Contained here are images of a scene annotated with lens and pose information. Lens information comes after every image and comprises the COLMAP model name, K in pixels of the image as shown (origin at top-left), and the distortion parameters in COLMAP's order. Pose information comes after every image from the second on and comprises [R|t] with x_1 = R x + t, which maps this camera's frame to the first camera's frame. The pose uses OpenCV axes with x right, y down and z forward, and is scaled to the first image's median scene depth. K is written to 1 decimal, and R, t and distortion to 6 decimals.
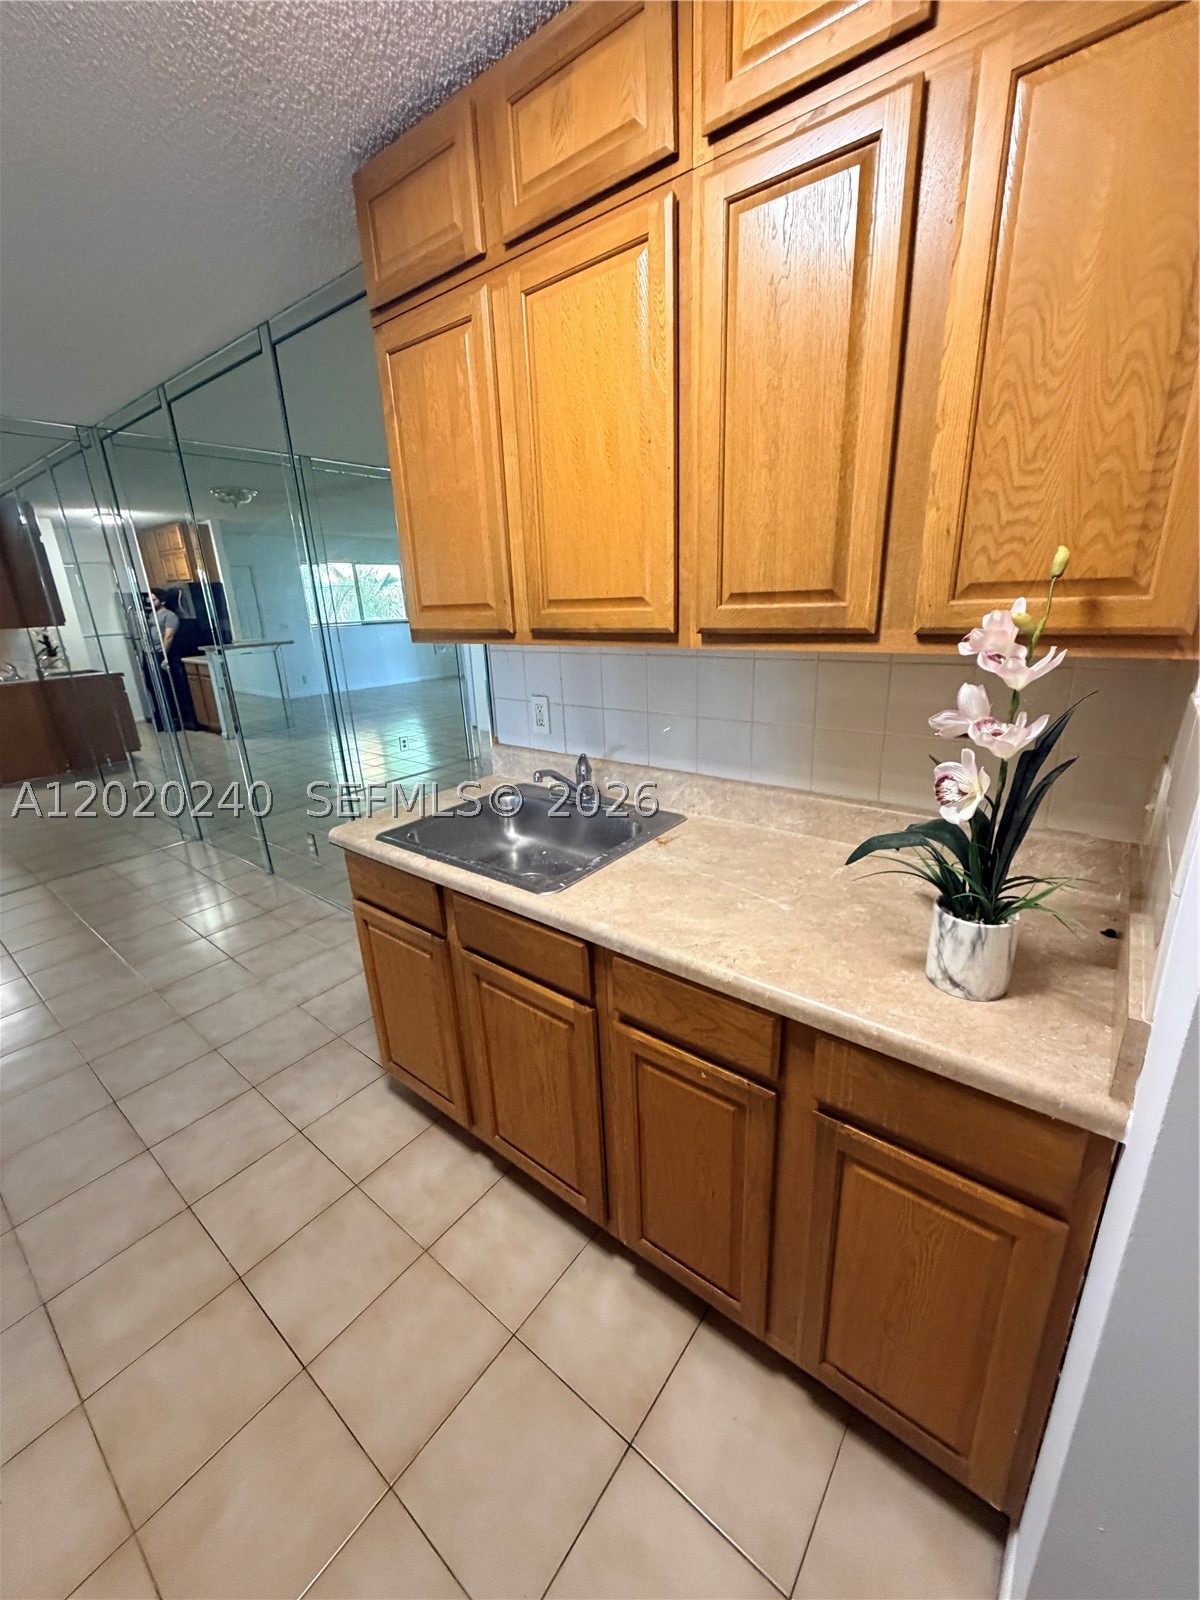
lens RADIAL K [[638.2, 0, 600.4], [0, 638.2, 798.1], [0, 0, 1]] dist [-0.000185, -0.000068]
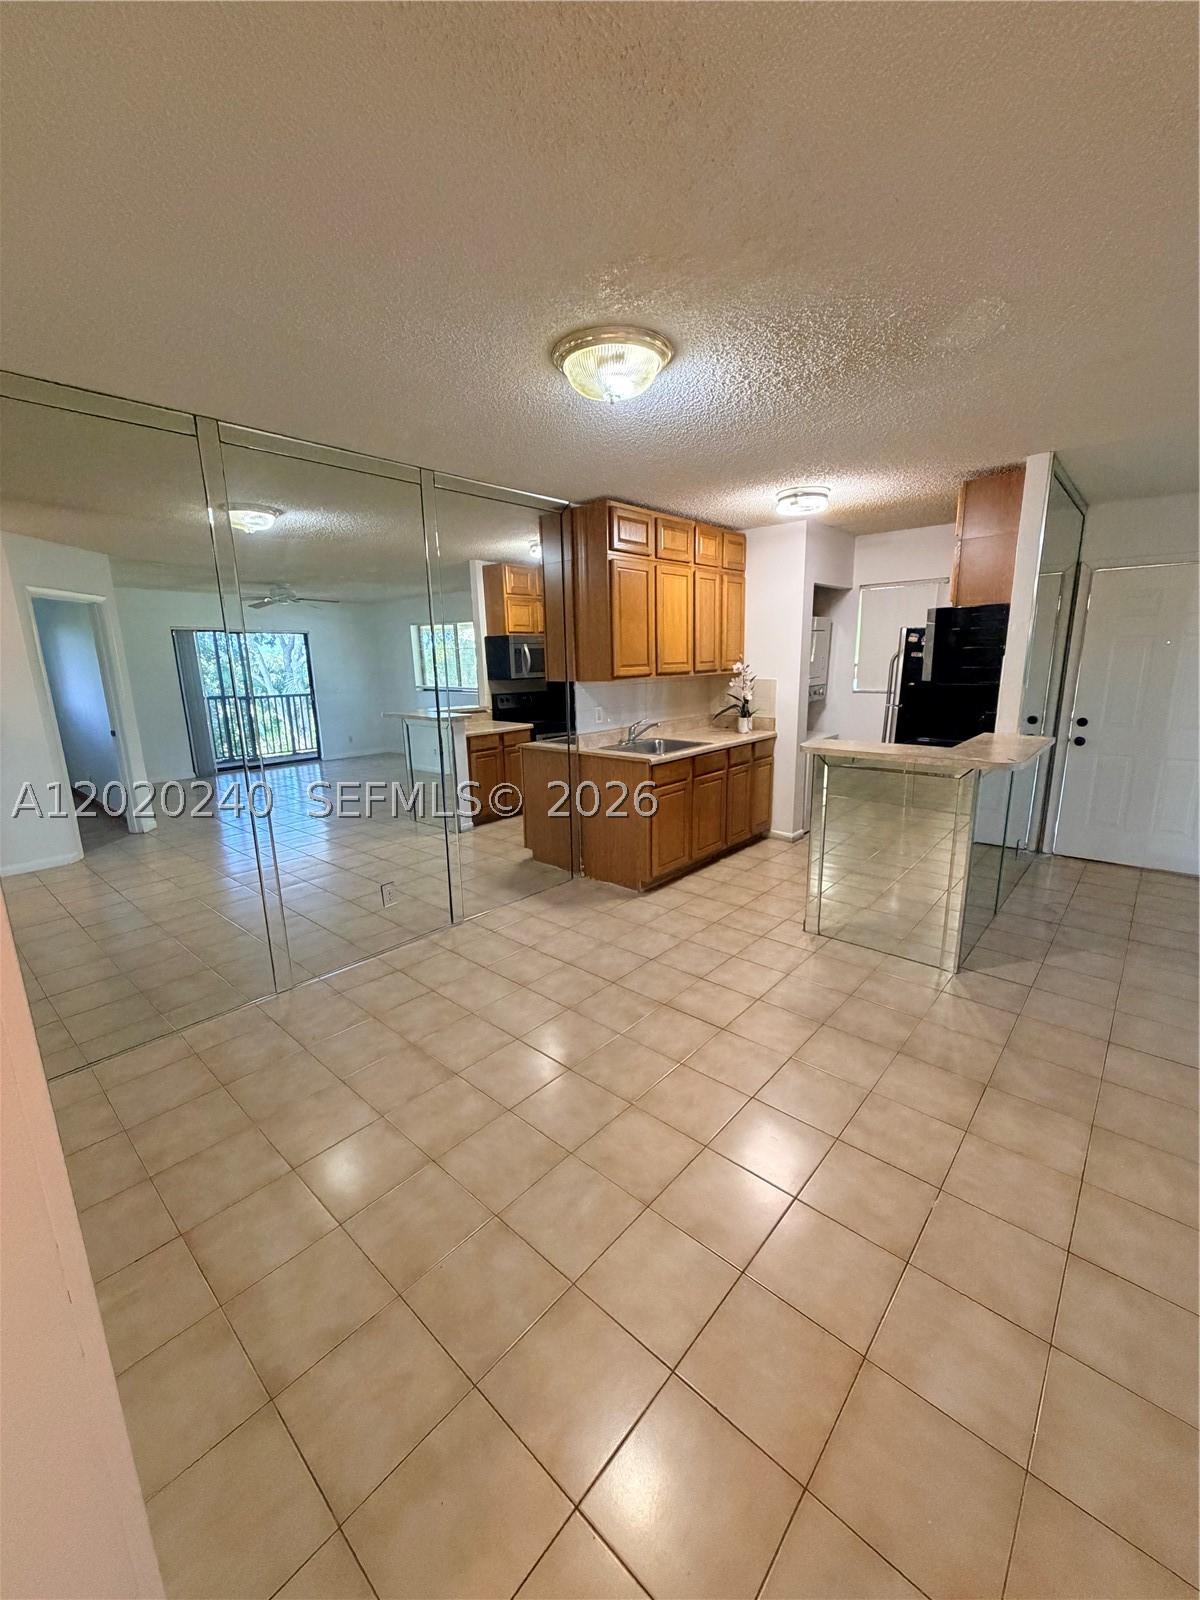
lens RADIAL K [[638.2, 0, 600.4], [0, 638.2, 798.1], [0, 0, 1]] dist [-0.000185, -0.000068]
pose [[0.053535, -0.177897, 0.982592, -5.018585], [0.321594, 0.934647, 0.151695, -0.412057], [-0.945363, 0.307875, 0.107247, 1.832159]]
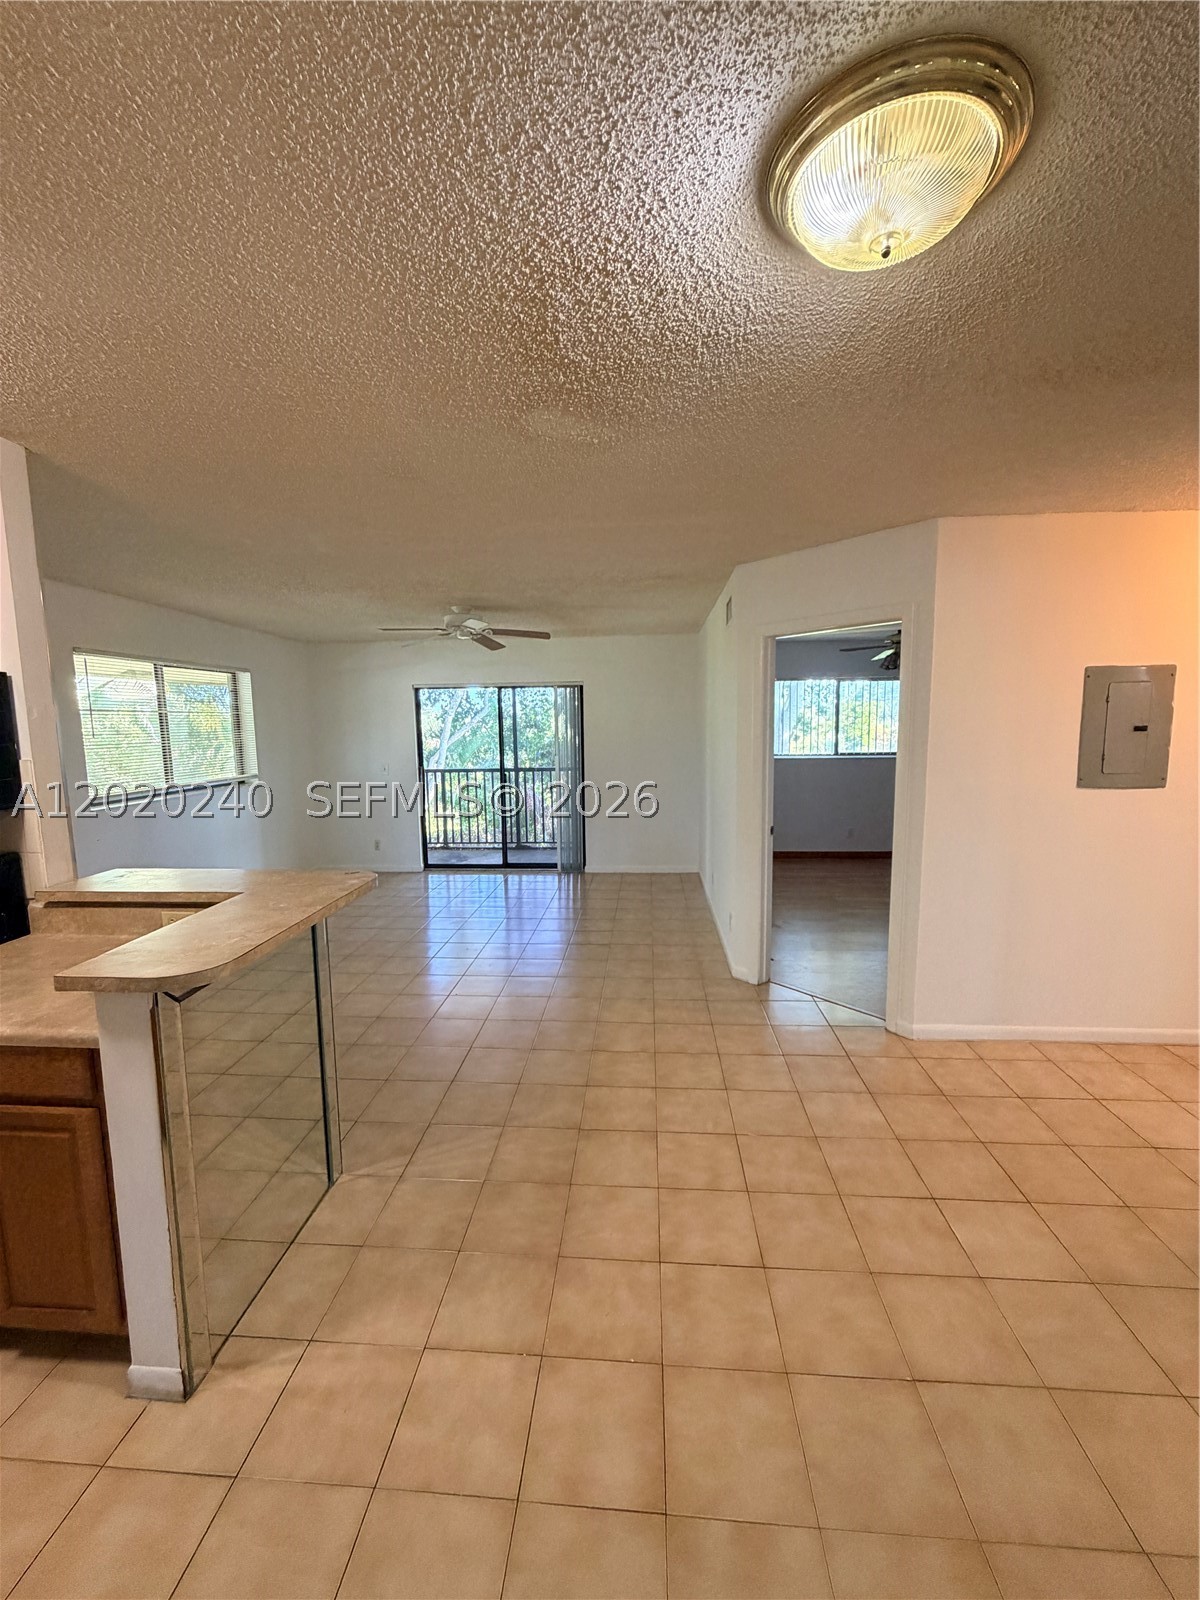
lens RADIAL K [[637.2, 0, 592.1], [0, 637.2, 798.7], [0, 0, 1]] dist [-0.001505, 0.000033]
pose [[-0.826847, 0.116803, -0.550165, -1.421426], [-0.126683, 0.914382, 0.384521, -0.843956], [0.547974, 0.387637, -0.741257, 2.513975]]
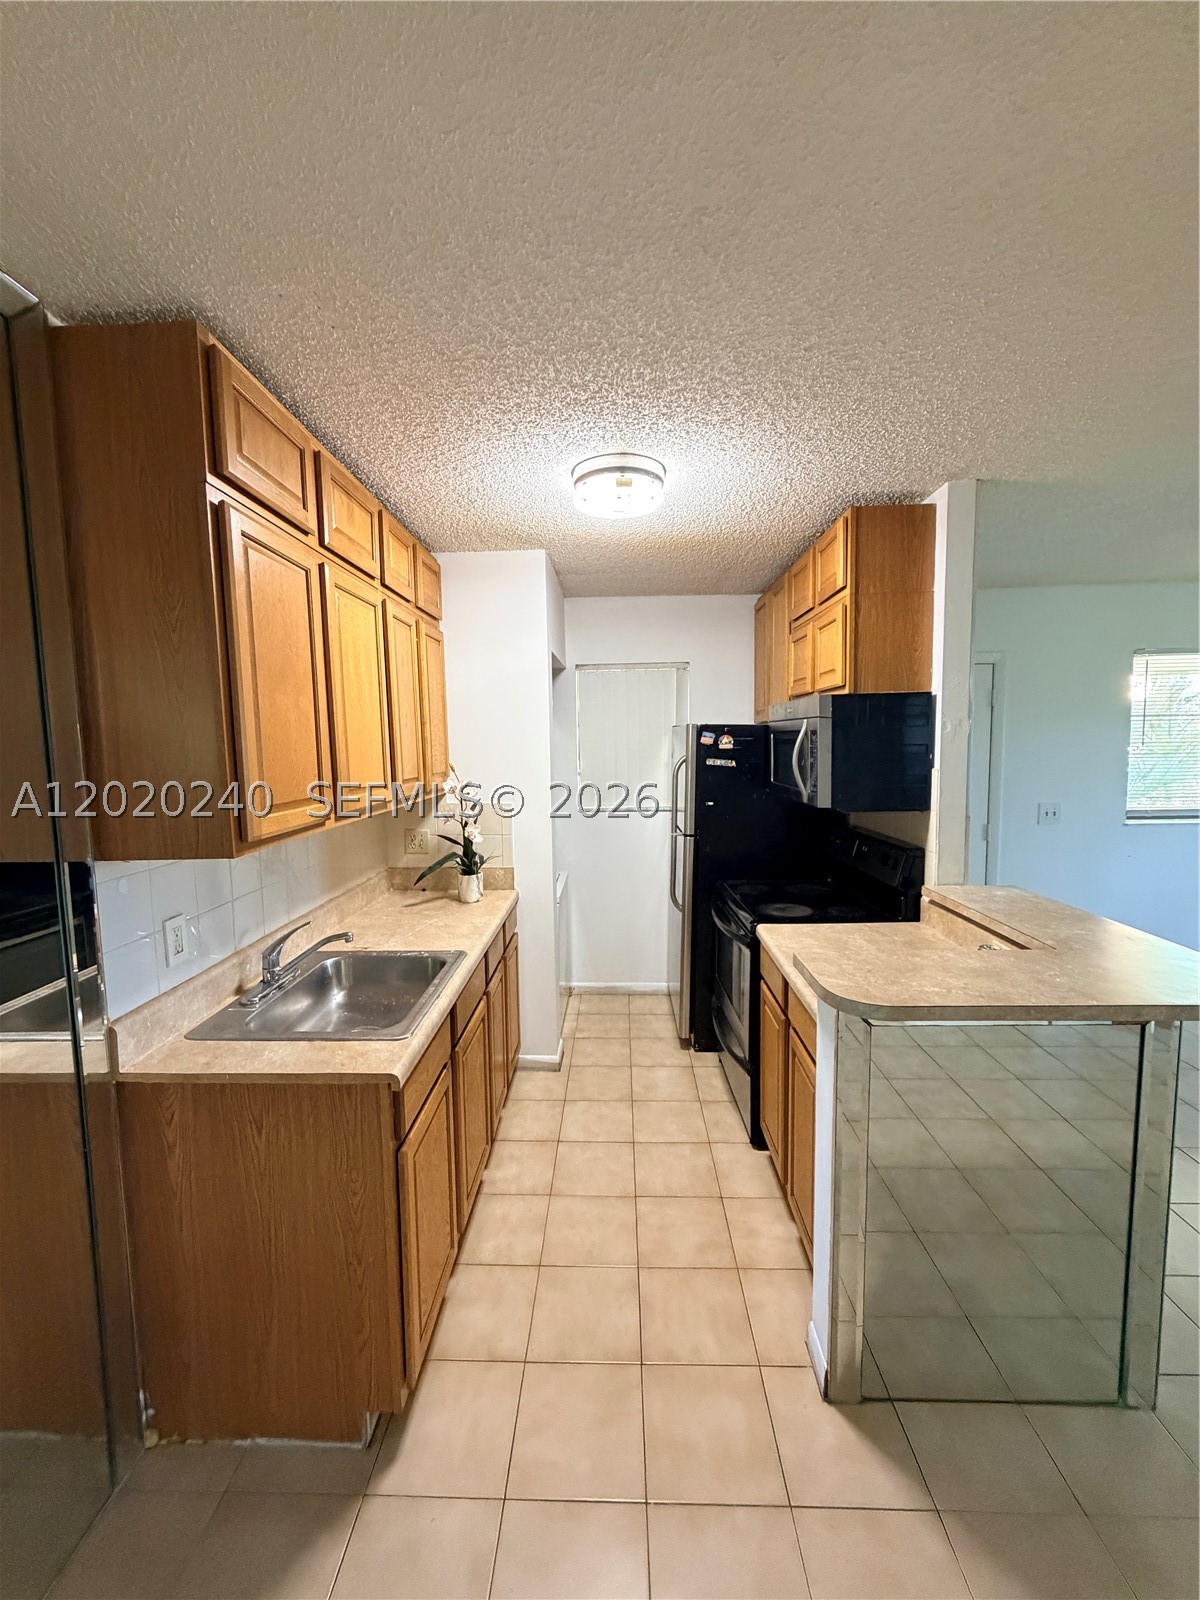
lens RADIAL K [[638.2, 0, 600.4], [0, 638.2, 798.1], [0, 0, 1]] dist [-0.000185, -0.000068]
pose [[-0.597493, -0.021140, 0.801596, -2.242790], [0.282787, 0.929872, 0.235307, -0.709625], [-0.750356, 0.367275, -0.549614, 2.113783]]
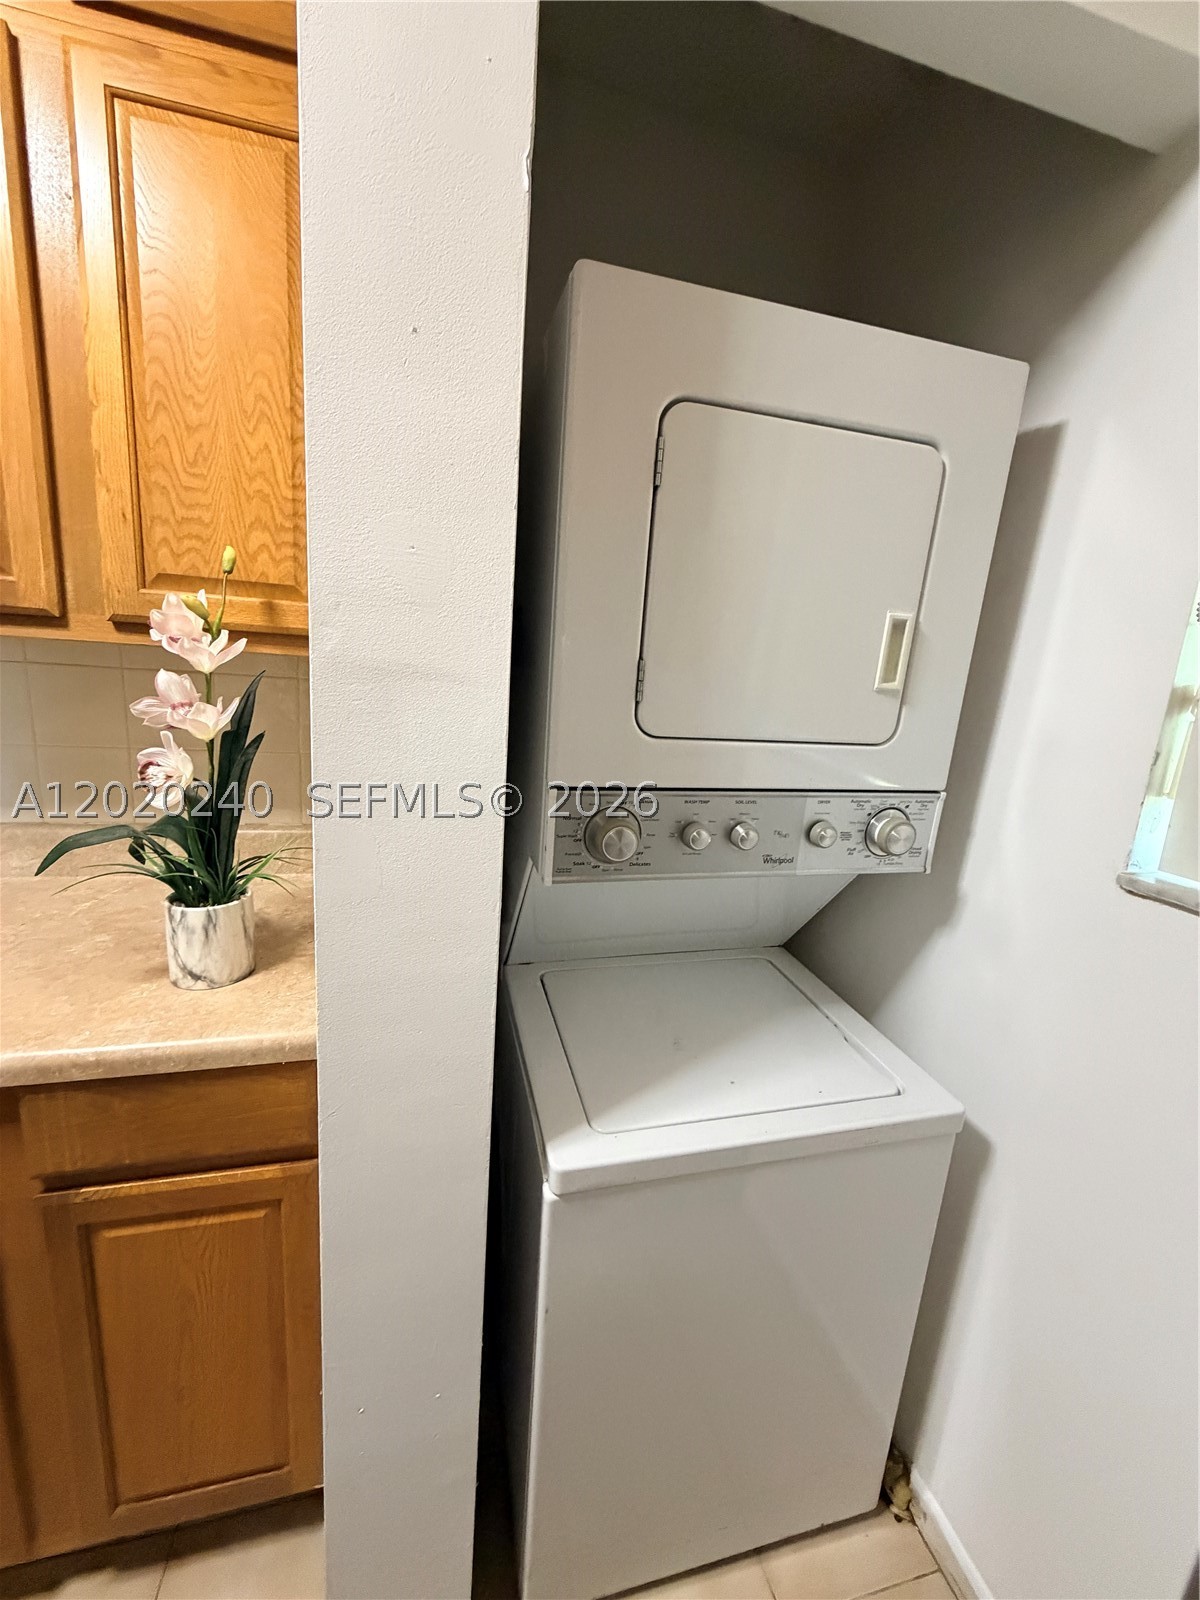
lens RADIAL K [[638.2, 0, 600.4], [0, 638.2, 798.1], [0, 0, 1]] dist [-0.000185, -0.000068]
pose [[0.597436, -0.075547, 0.798350, 0.177384], [0.151924, 0.988186, -0.020179, 0.141121], [-0.787394, 0.133344, 0.601855, -0.100562]]
